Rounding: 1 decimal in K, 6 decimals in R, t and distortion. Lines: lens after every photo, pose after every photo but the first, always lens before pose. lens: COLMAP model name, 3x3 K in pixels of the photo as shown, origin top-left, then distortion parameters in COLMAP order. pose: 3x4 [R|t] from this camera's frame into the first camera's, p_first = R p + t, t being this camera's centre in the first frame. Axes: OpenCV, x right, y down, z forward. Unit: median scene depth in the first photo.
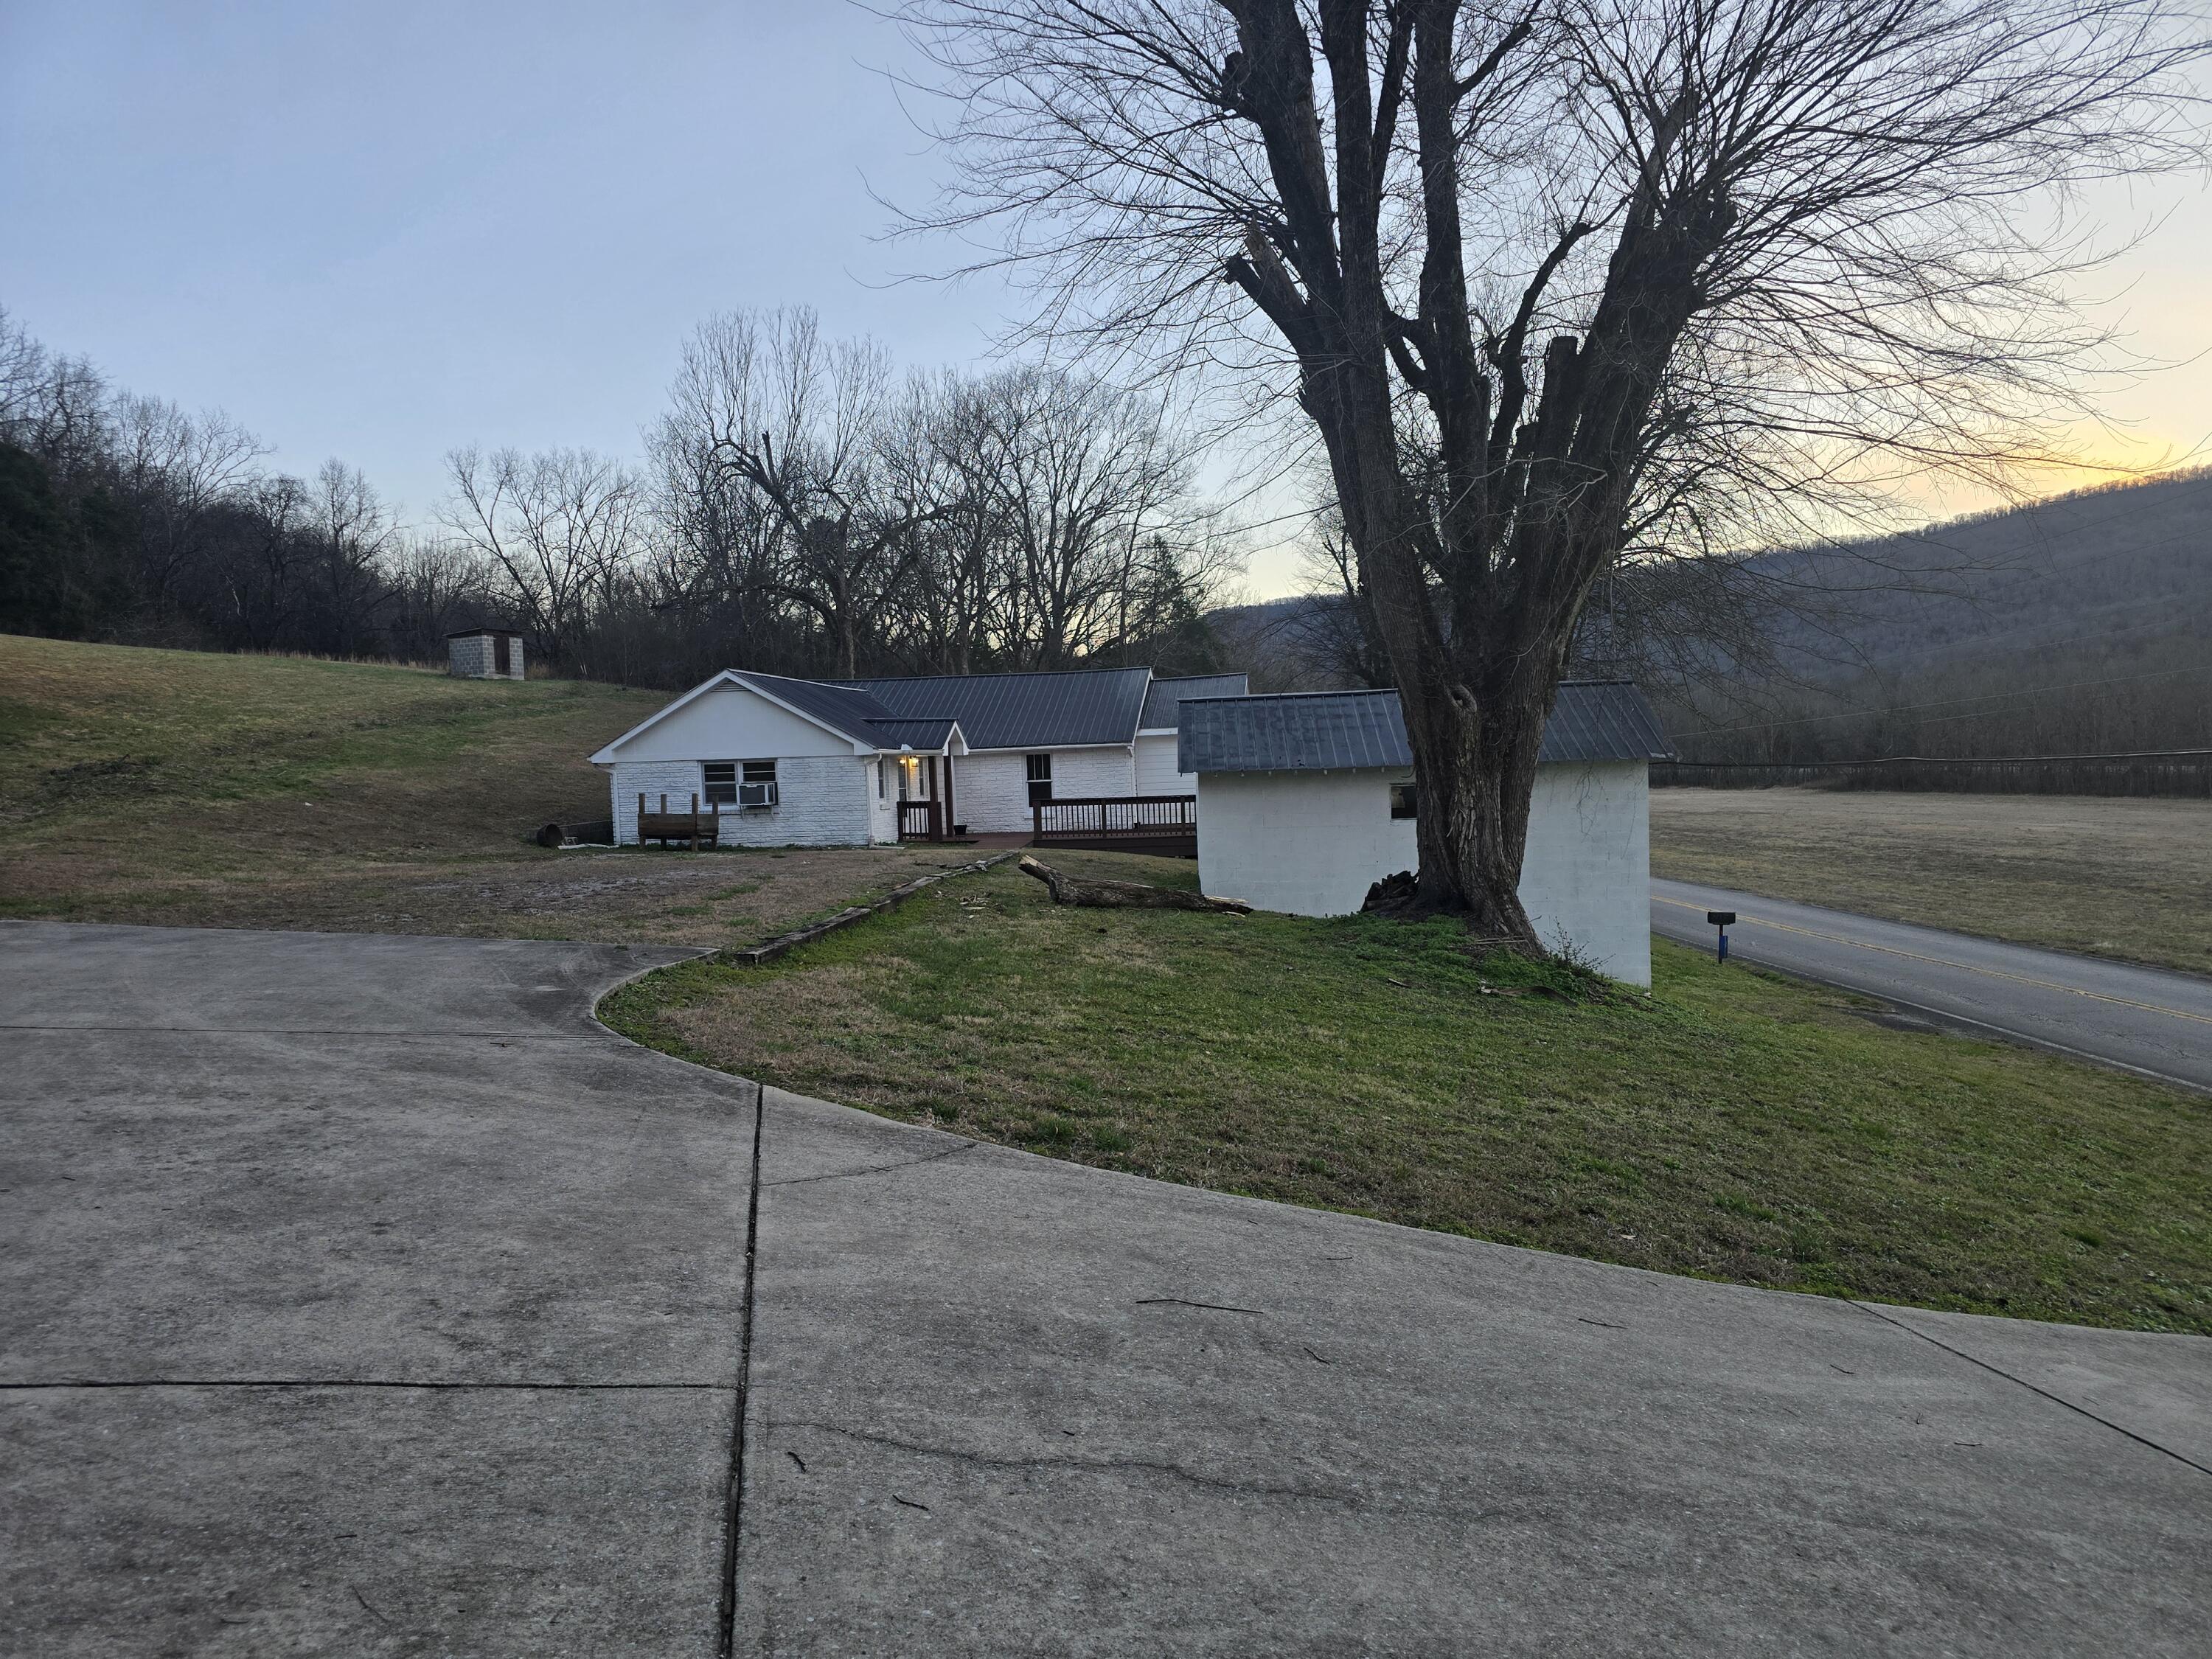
lens RADIAL K [[1442.2, 0, 1089.9], [0, 1442.2, 867.8], [0, 0, 1]] dist [0.014982, -0.011973]
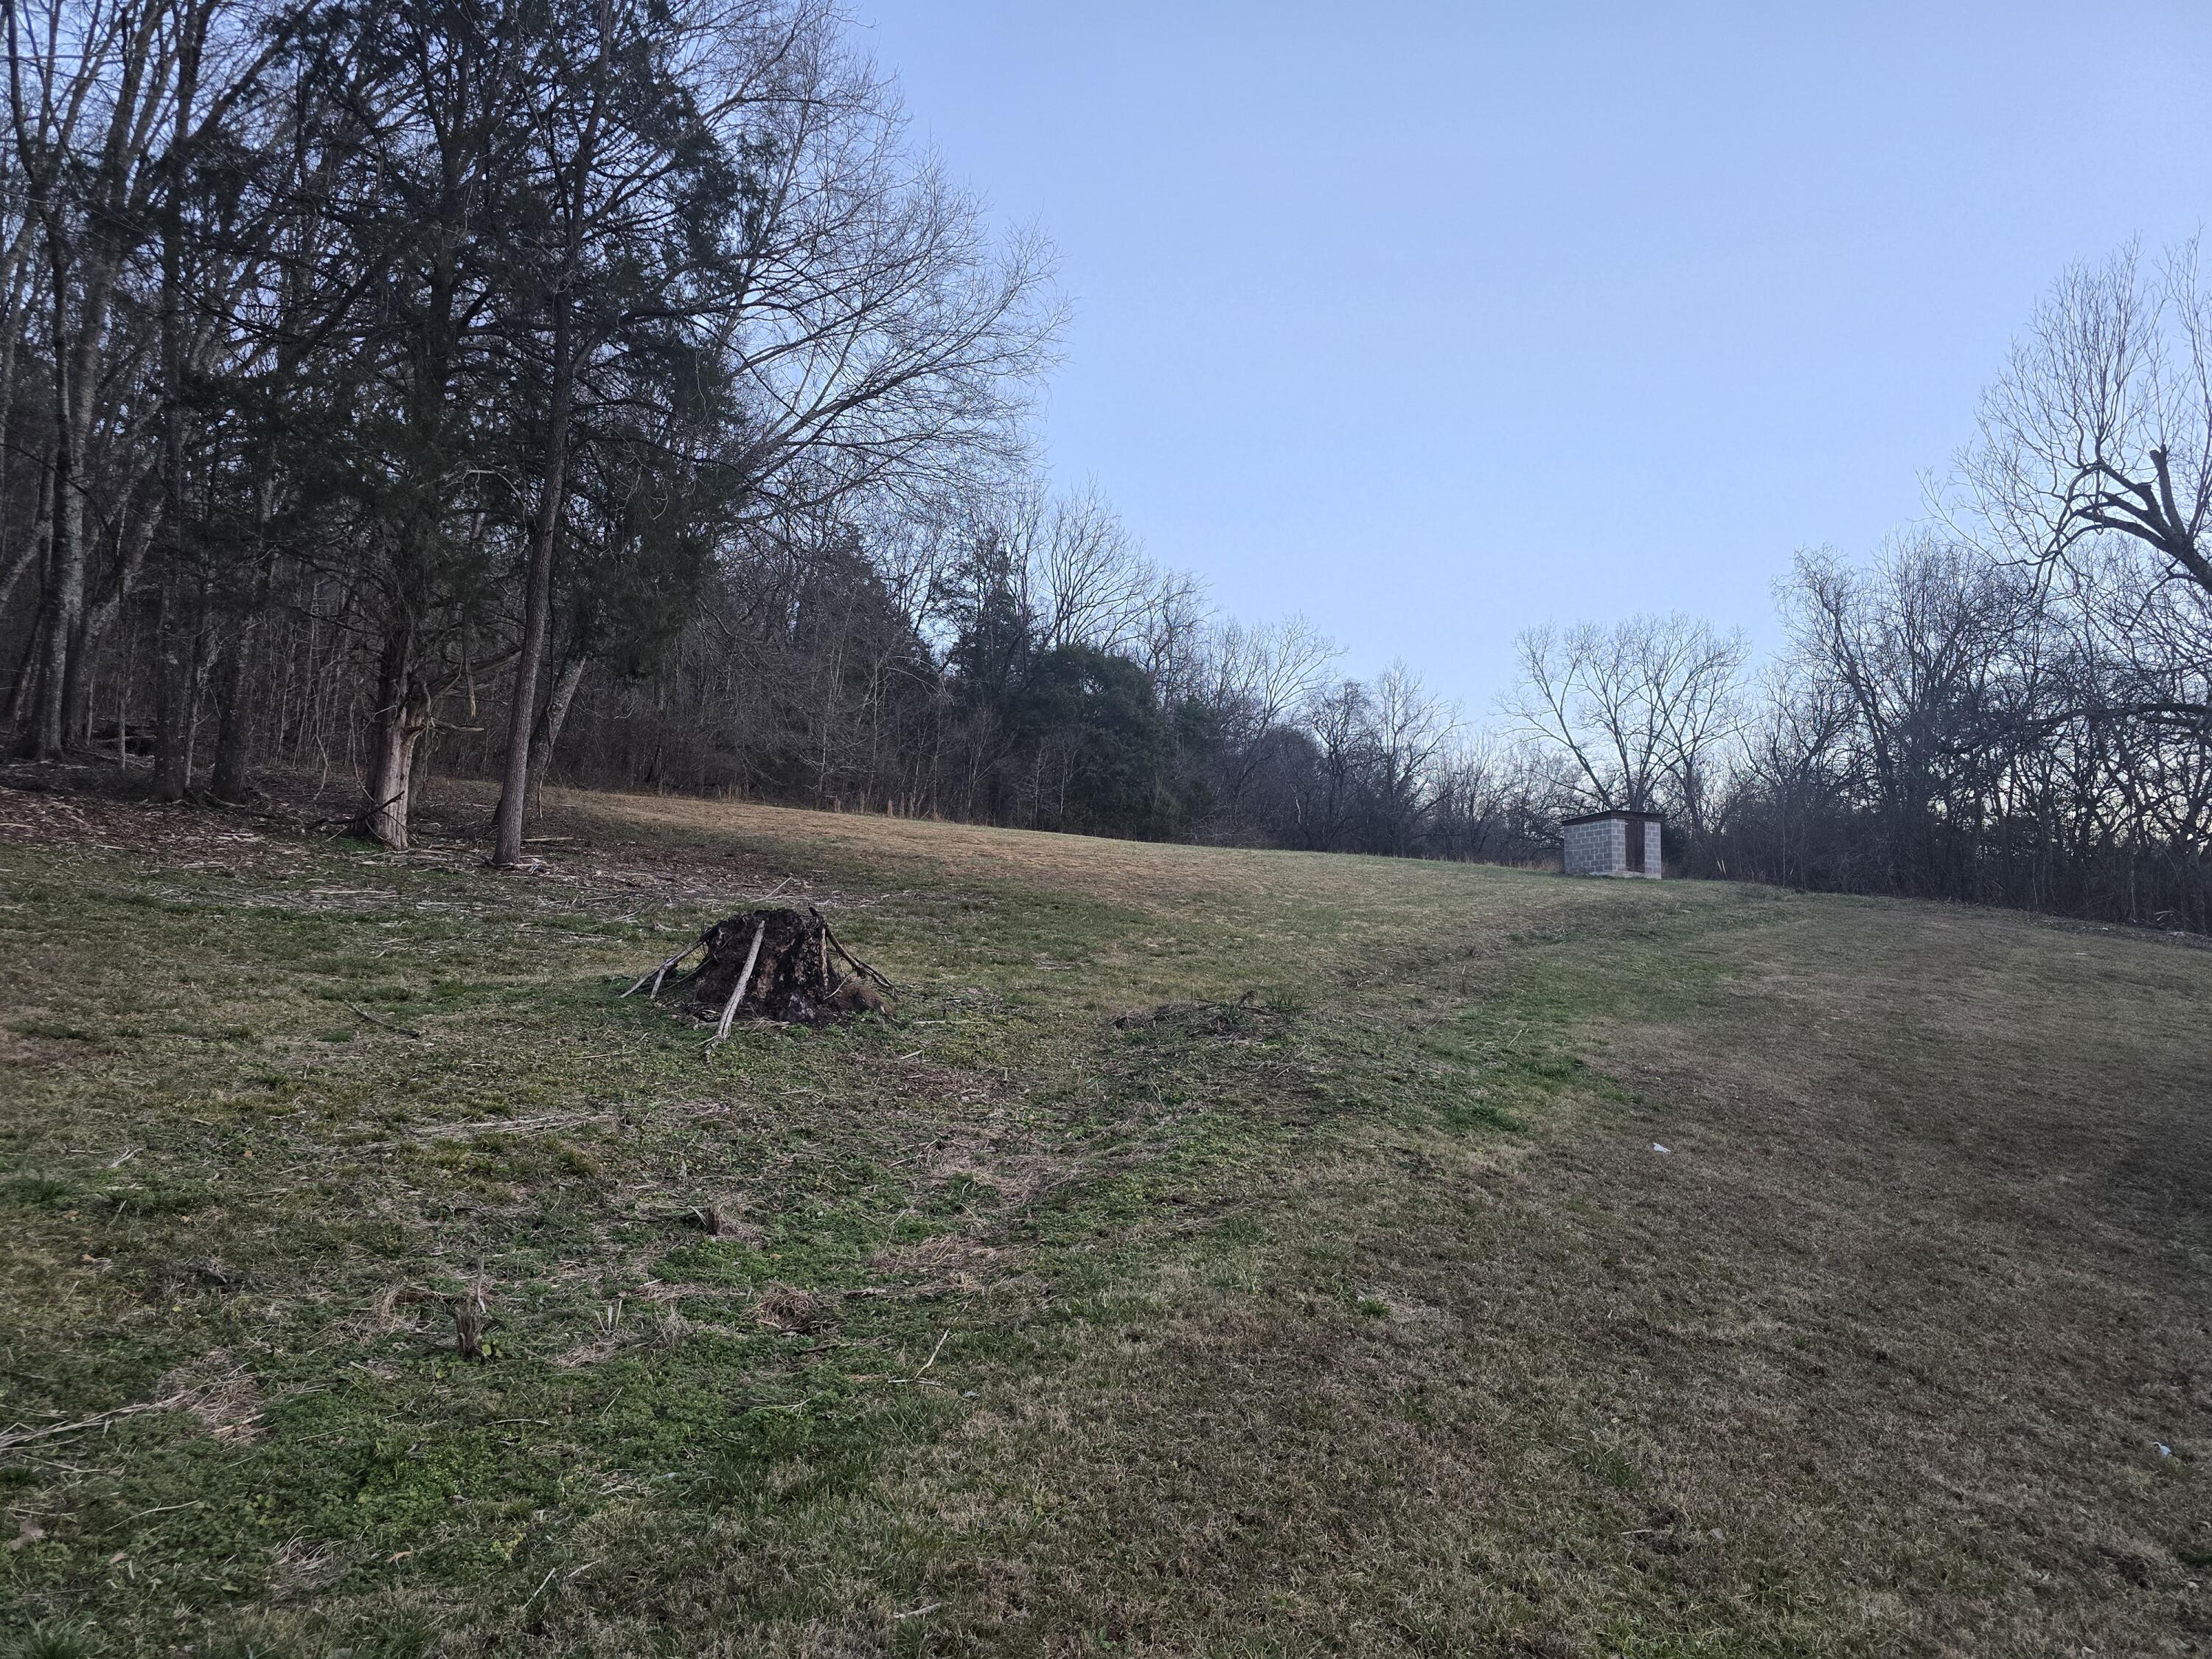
lens RADIAL K [[1442.2, 0, 1103.3], [0, 1442.2, 843.3], [0, 0, 1]] dist [0.014982, -0.011973]
pose [[0.799802, -0.025375, -0.599727, -0.225571], [-0.073973, 0.987324, -0.140426, -0.030464], [0.595688, 0.156677, 0.787787, 0.318918]]
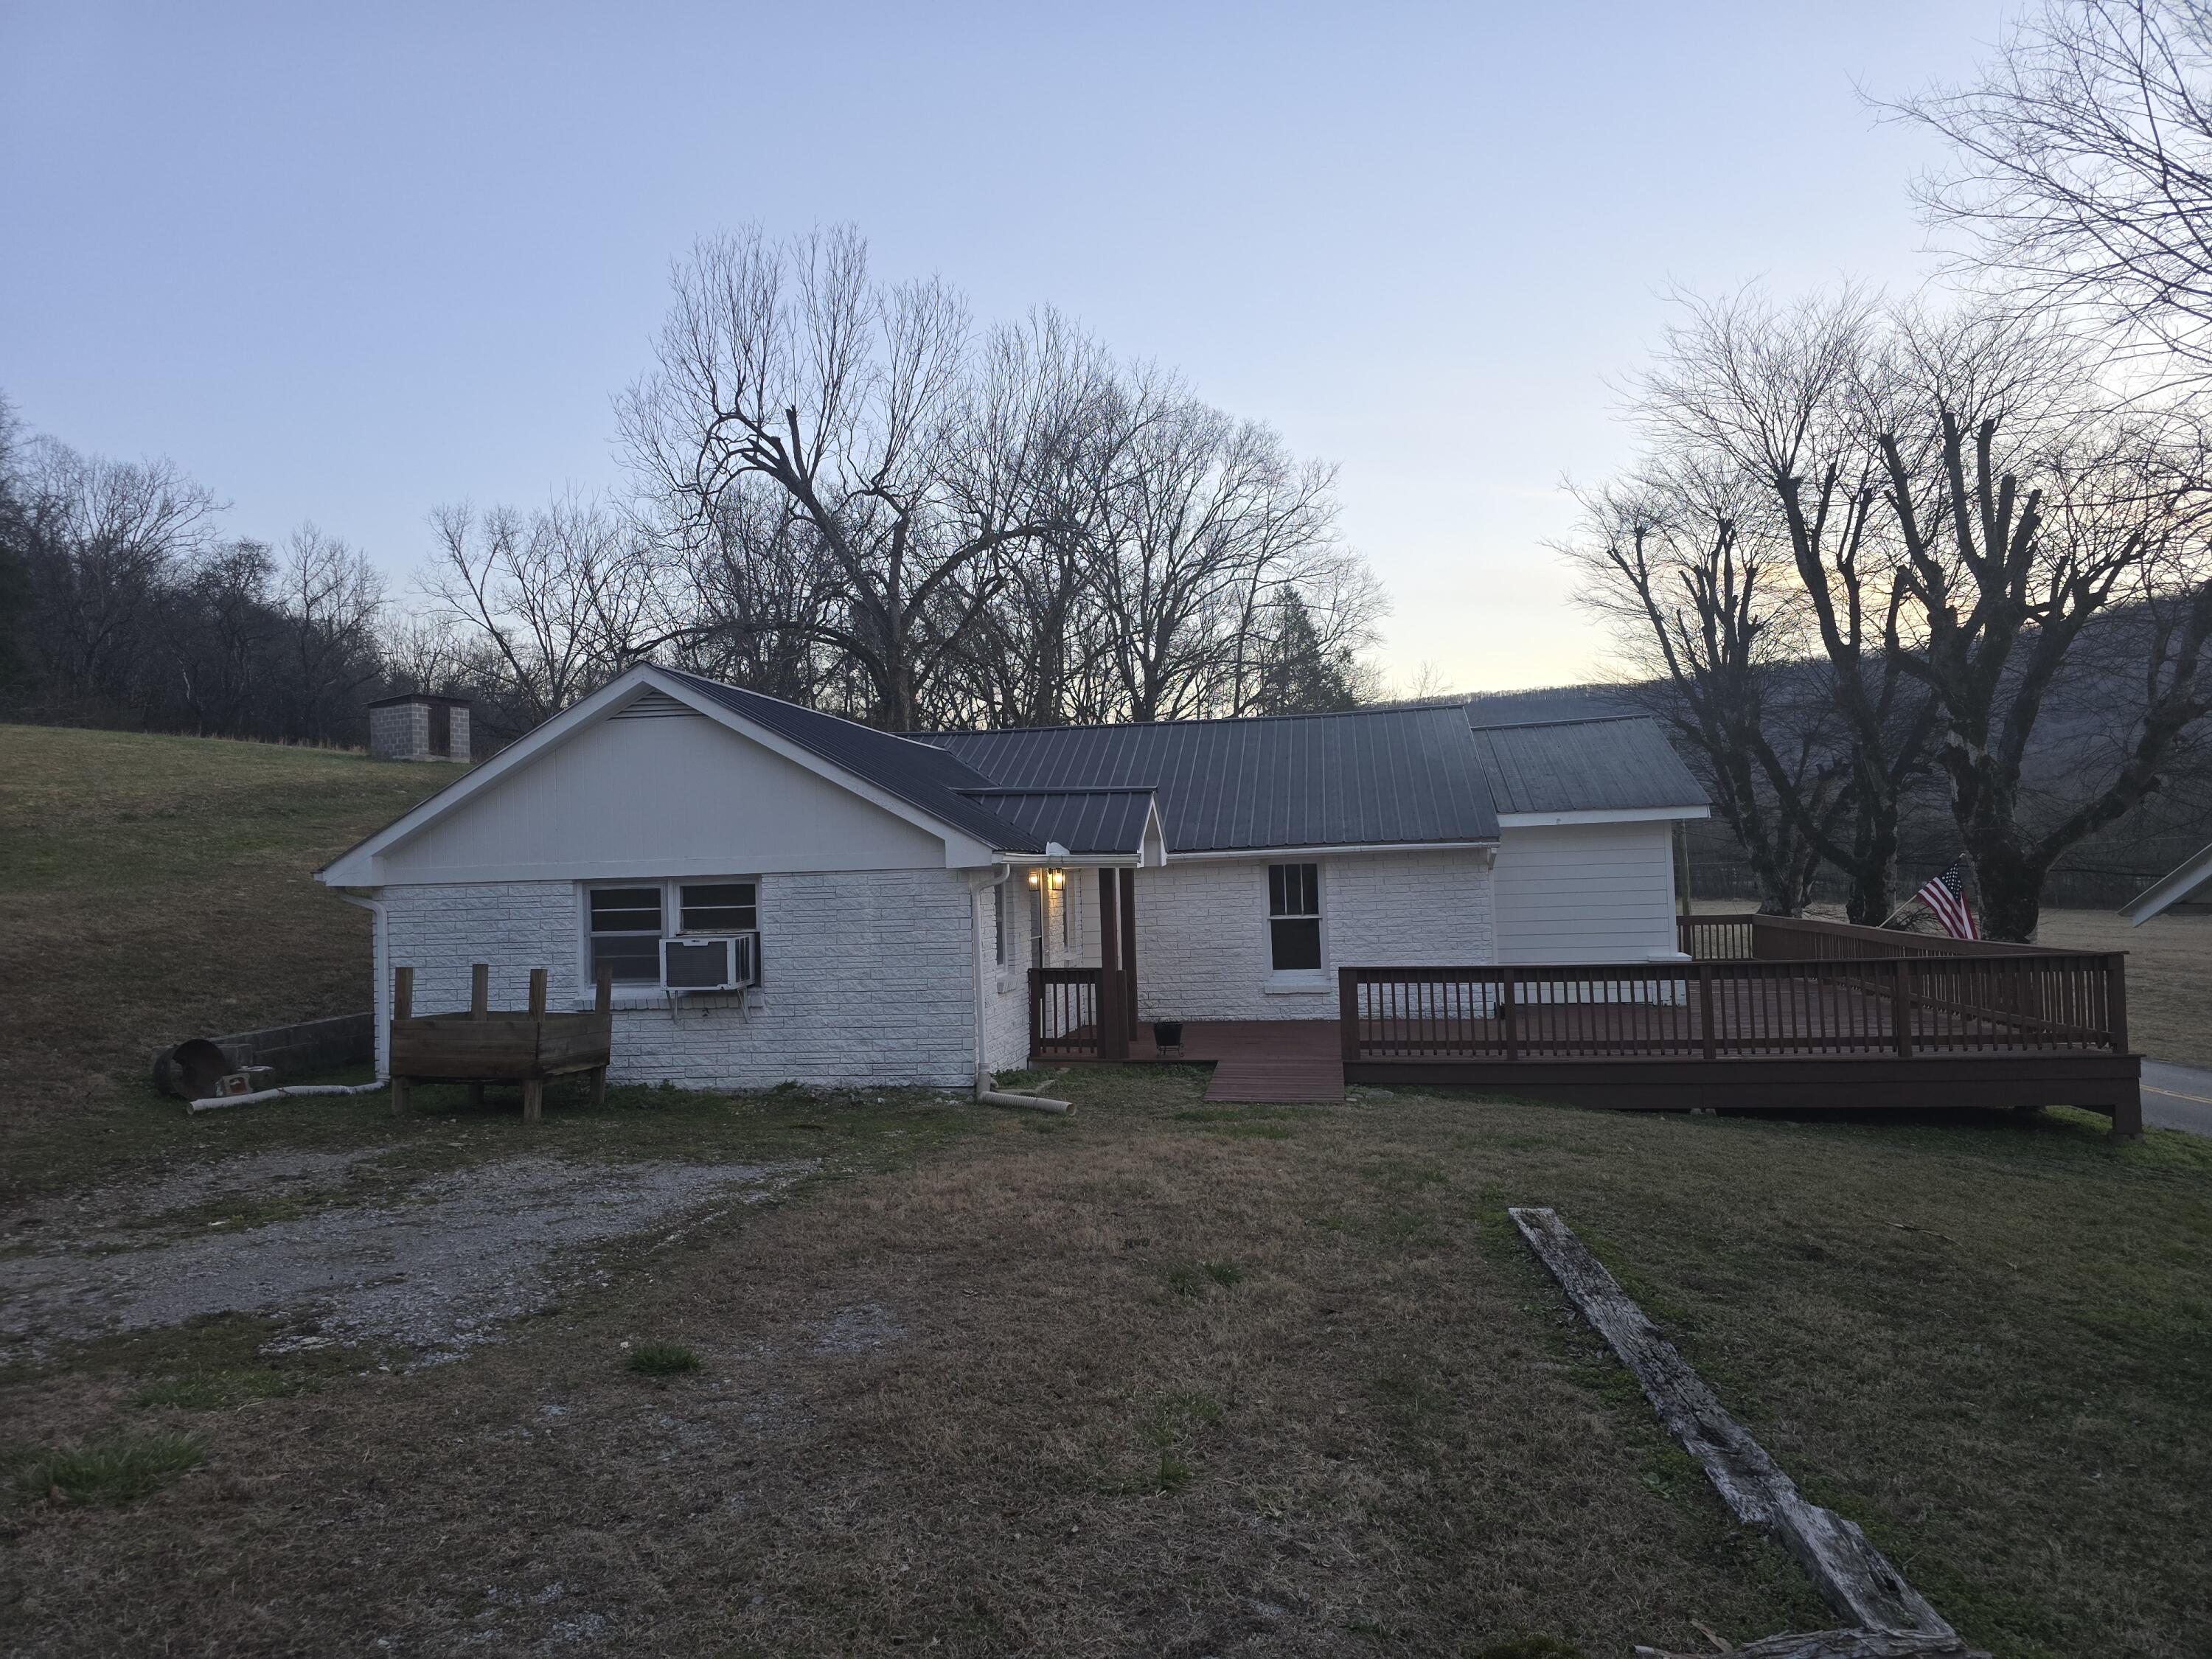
lens RADIAL K [[1442.2, 0, 1103.8], [0, 1442.2, 842.1], [0, 0, 1]] dist [0.014982, -0.011973]
pose [[0.999856, 0.000256, -0.016962, -0.061762], [-0.001803, 0.995825, -0.091264, -0.026851], [0.016868, 0.091282, 0.995682, 0.329463]]
